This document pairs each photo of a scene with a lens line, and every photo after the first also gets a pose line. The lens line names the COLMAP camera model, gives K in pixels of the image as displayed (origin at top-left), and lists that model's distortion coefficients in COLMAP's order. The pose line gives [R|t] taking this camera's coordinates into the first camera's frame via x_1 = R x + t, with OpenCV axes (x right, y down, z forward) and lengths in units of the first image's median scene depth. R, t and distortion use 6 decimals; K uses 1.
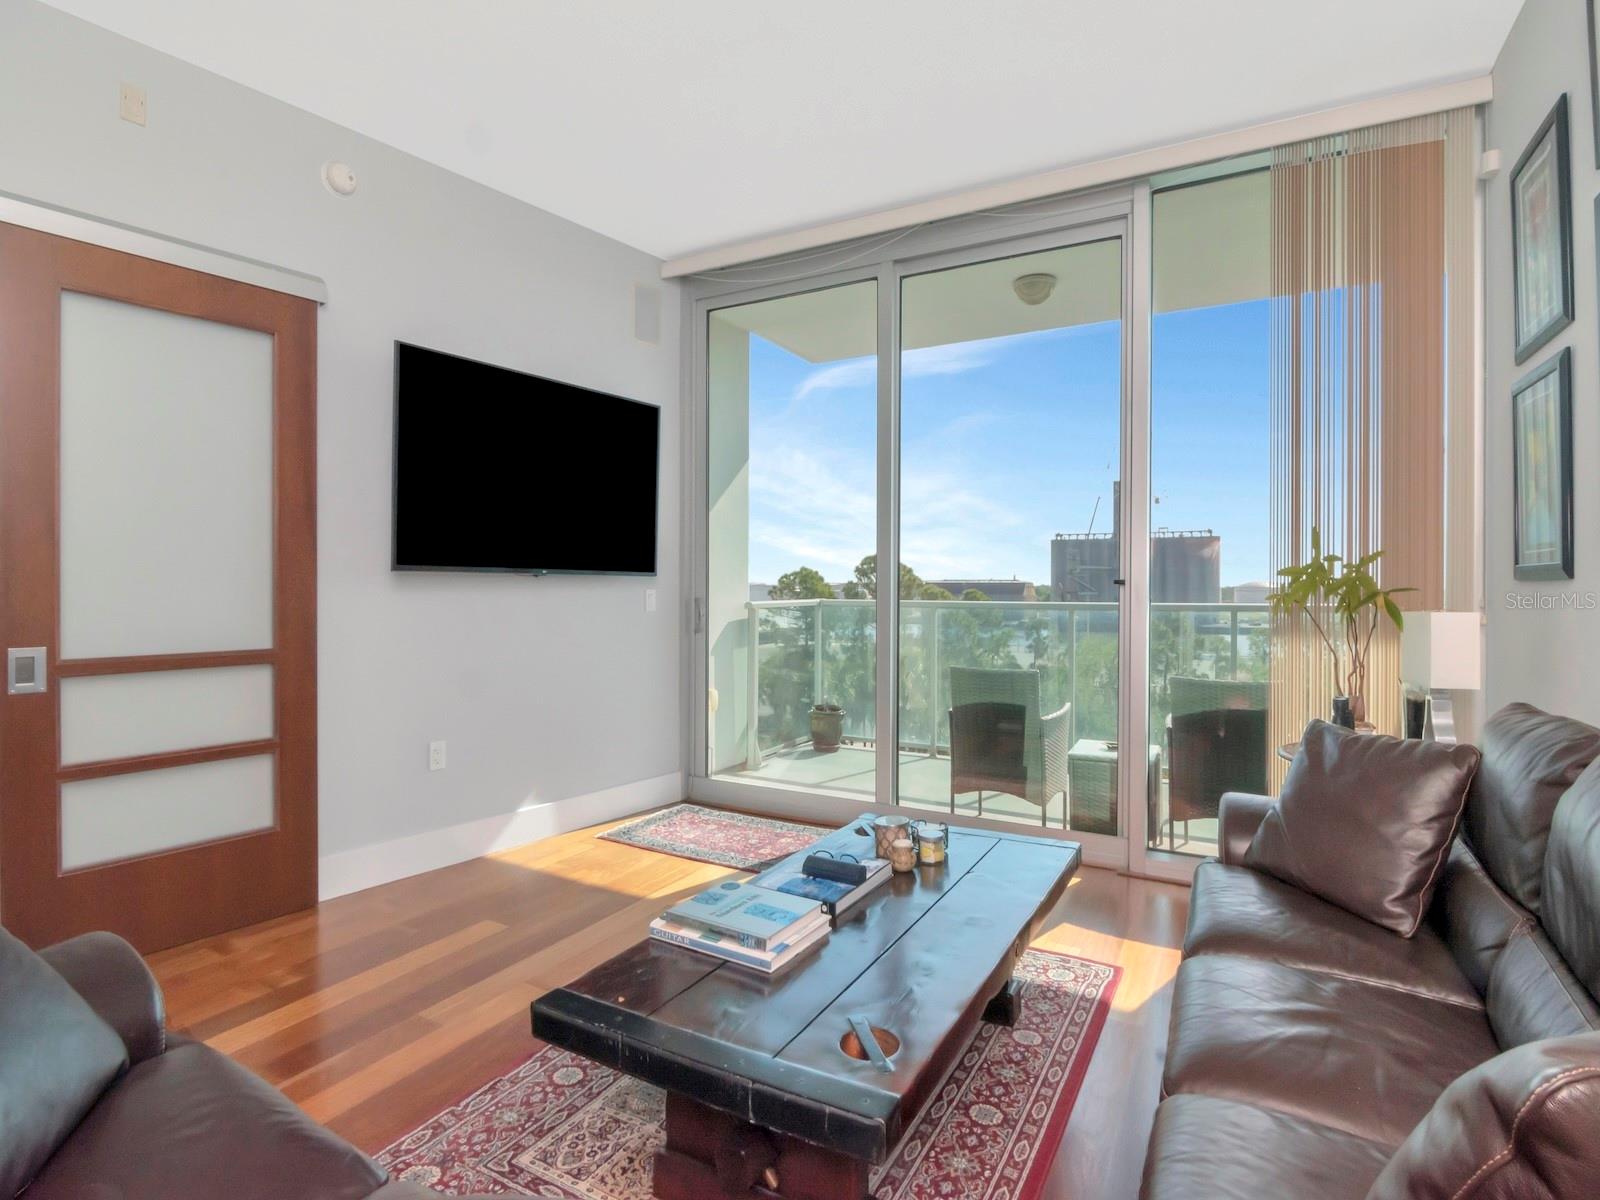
lens RADIAL K [[803.2, 0, 813.6], [0, 803.2, 598.4], [0, 0, 1]] dist [-0.005243, -0.003641]
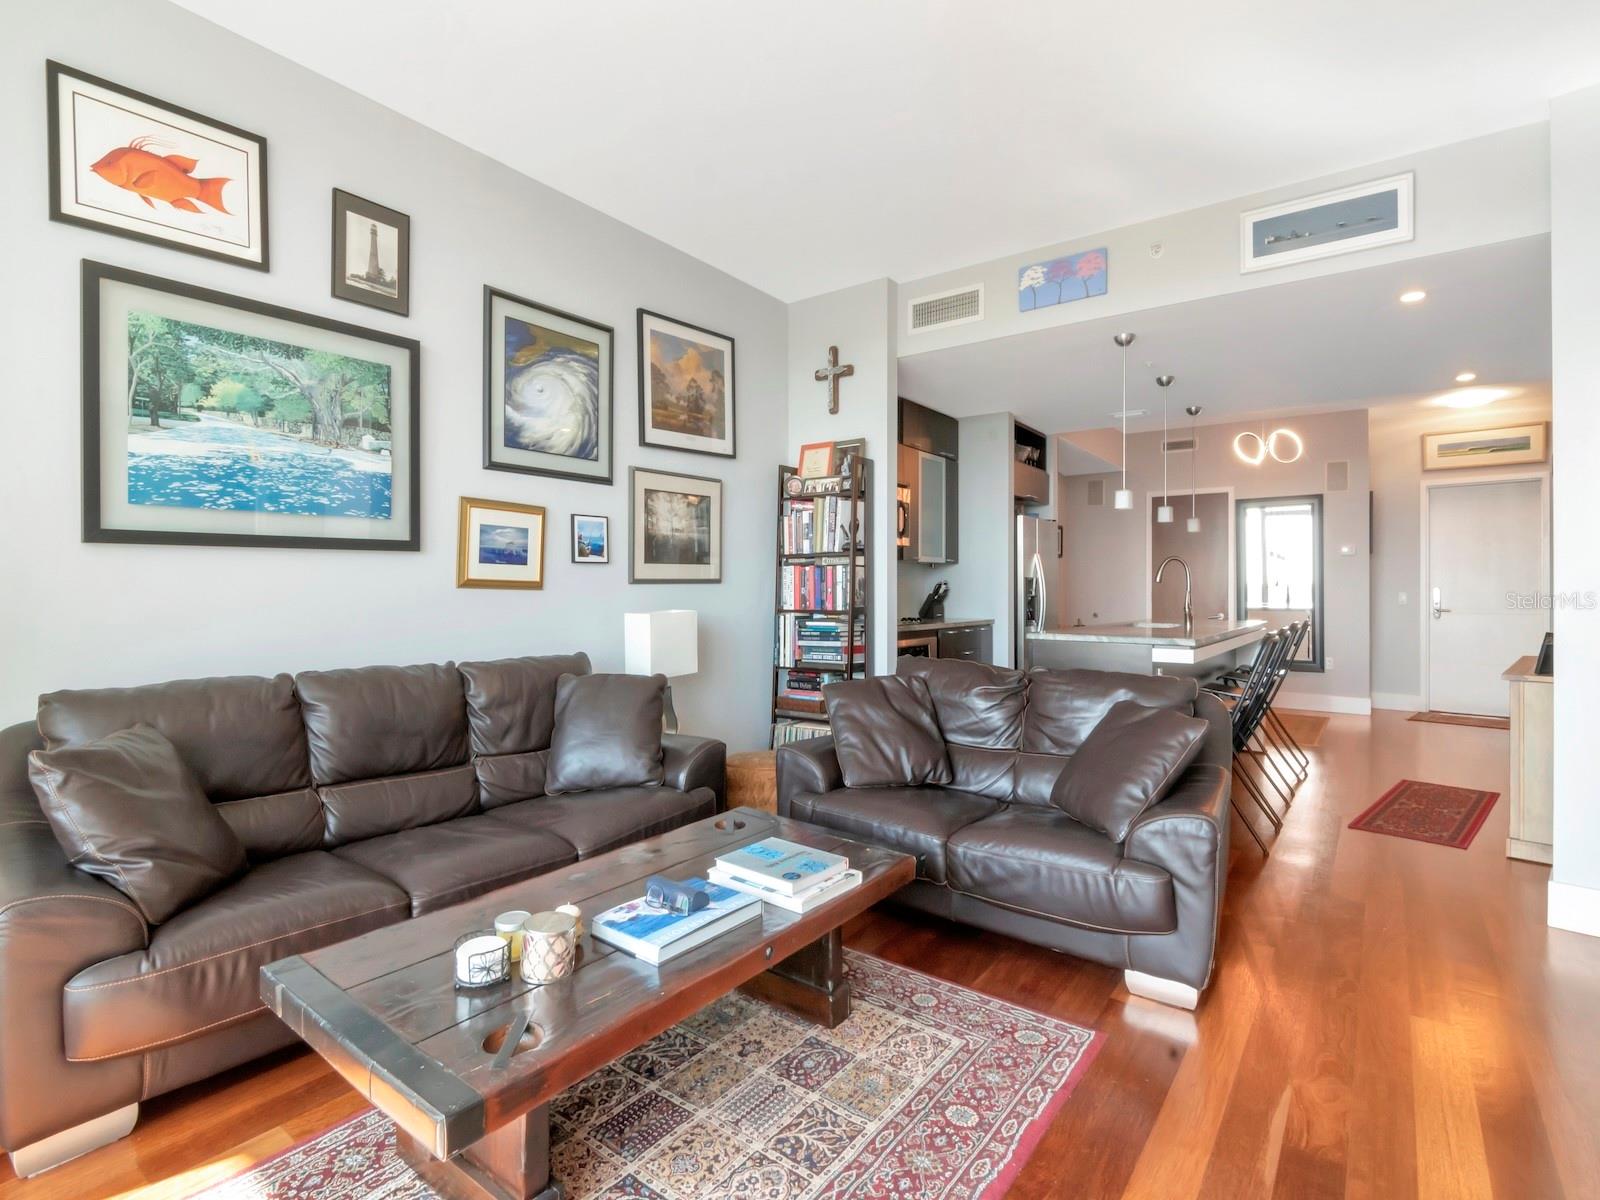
lens RADIAL K [[788.0, 0, 803.0], [0, 788.0, 590.5], [0, 0, 1]] dist [0.000751, -0.008179]
pose [[-0.989985, -0.007575, 0.140971, -0.167746], [-0.005176, 0.999836, 0.017377, -0.016023], [-0.141079, 0.016473, -0.989861, 1.294576]]
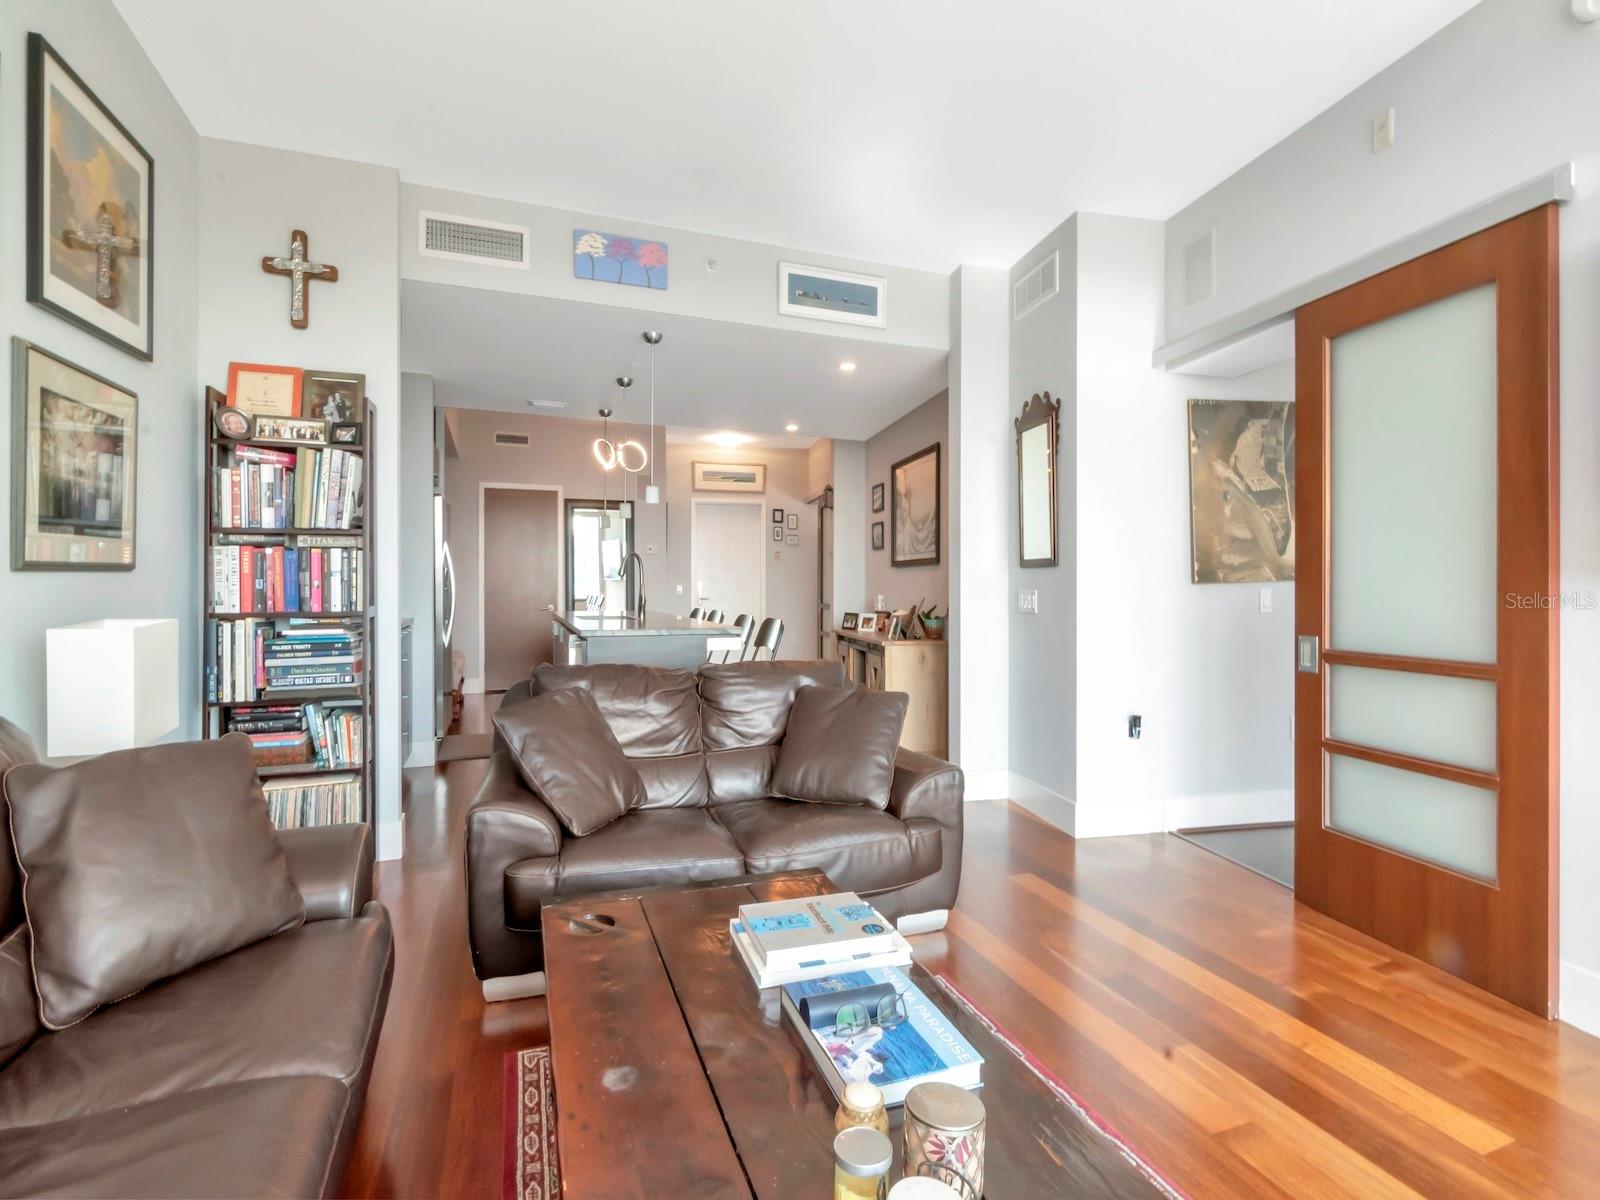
lens RADIAL K [[788.0, 0, 814.1], [0, 788.0, 587.6], [0, 0, 1]] dist [0.000751, -0.008179]
pose [[-0.646655, -0.005414, -0.762764, 0.378812], [-0.019825, 0.999756, 0.009711, -0.008037], [0.762525, 0.021402, -0.646605, 0.965873]]
